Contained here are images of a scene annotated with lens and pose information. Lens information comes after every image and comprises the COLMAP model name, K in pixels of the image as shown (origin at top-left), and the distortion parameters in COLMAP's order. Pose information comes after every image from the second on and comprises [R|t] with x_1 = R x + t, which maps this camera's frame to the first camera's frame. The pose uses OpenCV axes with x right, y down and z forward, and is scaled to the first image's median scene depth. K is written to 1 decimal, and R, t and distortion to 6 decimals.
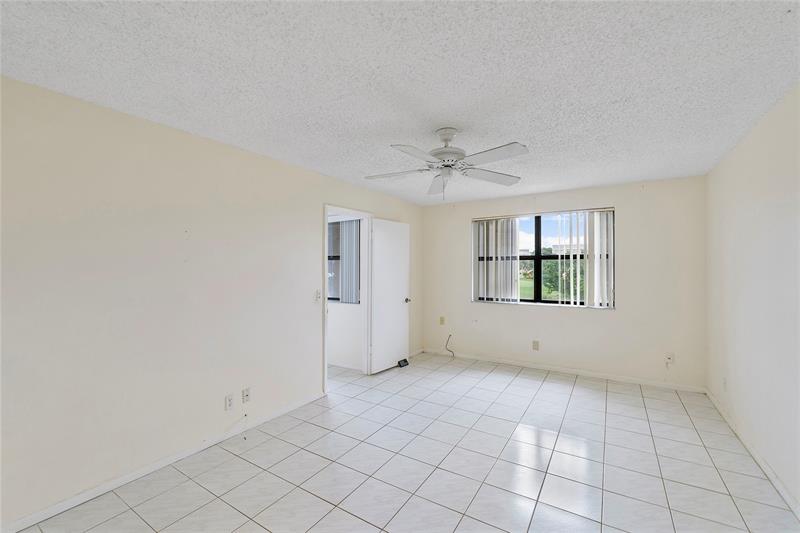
lens RADIAL K [[338.2, 0, 400.0], [0, 338.2, 266.5], [0, 0, 1]] dist [-0.004203, -0.000206]
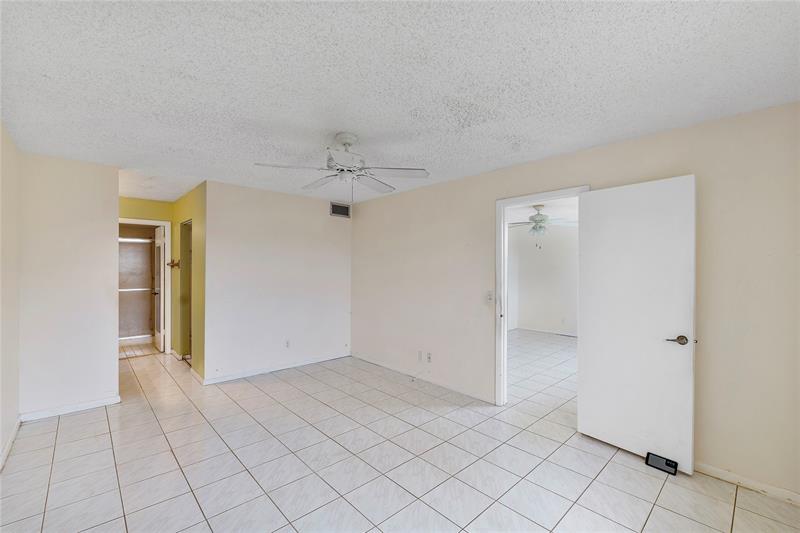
lens RADIAL K [[338.2, 0, 400.0], [0, 338.2, 266.5], [0, 0, 1]] dist [-0.004203, -0.000206]
pose [[-0.252921, -0.004591, -0.967476, 0.772628], [-0.003516, 0.999986, -0.003826, 0.002994], [0.967480, 0.002434, -0.252934, 1.004556]]
